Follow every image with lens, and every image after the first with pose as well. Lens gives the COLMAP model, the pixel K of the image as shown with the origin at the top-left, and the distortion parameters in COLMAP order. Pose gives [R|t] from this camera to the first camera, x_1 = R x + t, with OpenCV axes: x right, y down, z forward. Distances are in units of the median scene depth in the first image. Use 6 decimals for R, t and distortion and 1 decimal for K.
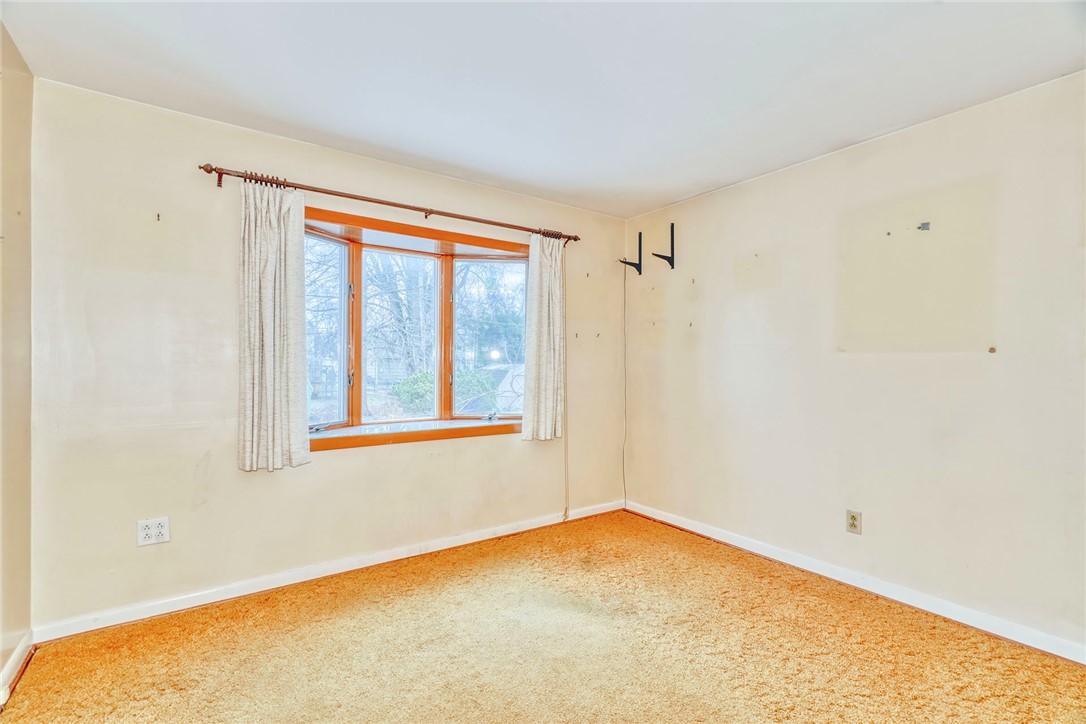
lens RADIAL K [[495.2, 0, 543.1], [0, 495.2, 358.0], [0, 0, 1]] dist [0.002469, 0.000786]
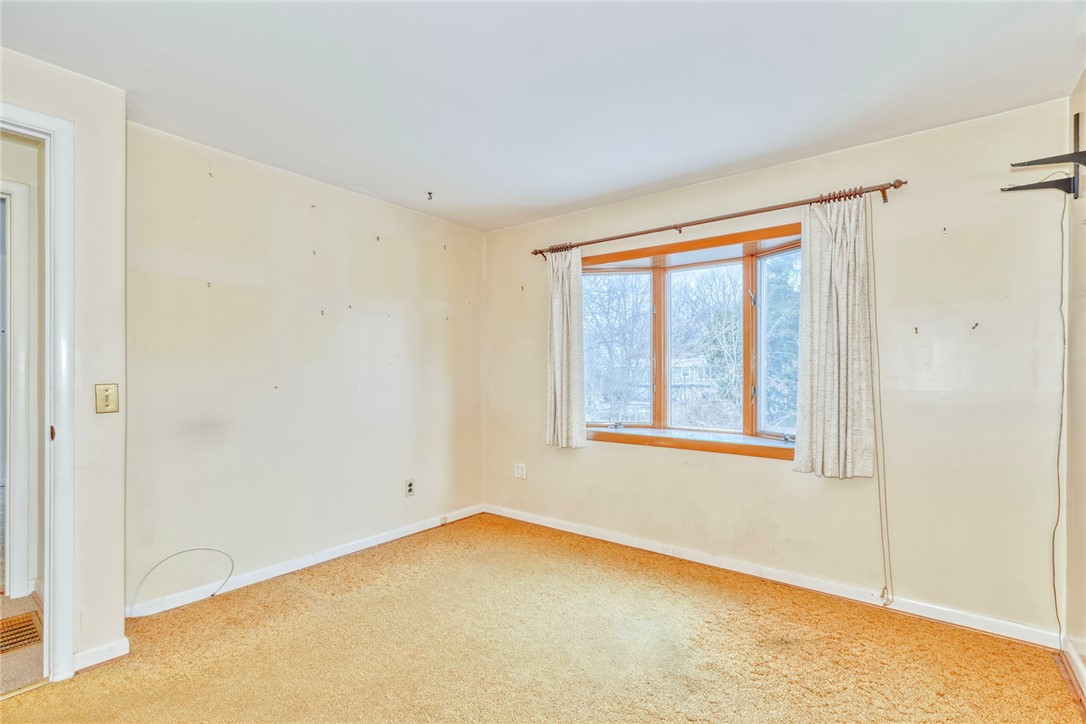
lens RADIAL K [[499.8, 0, 537.8], [0, 499.8, 365.8], [0, 0, 1]] dist [-0.002317, 0.000946]
pose [[0.289046, -0.016212, -0.957178, 0.679330], [0.010093, 0.999853, -0.013887, 0.005811], [0.957262, -0.005647, 0.289167, 0.419209]]
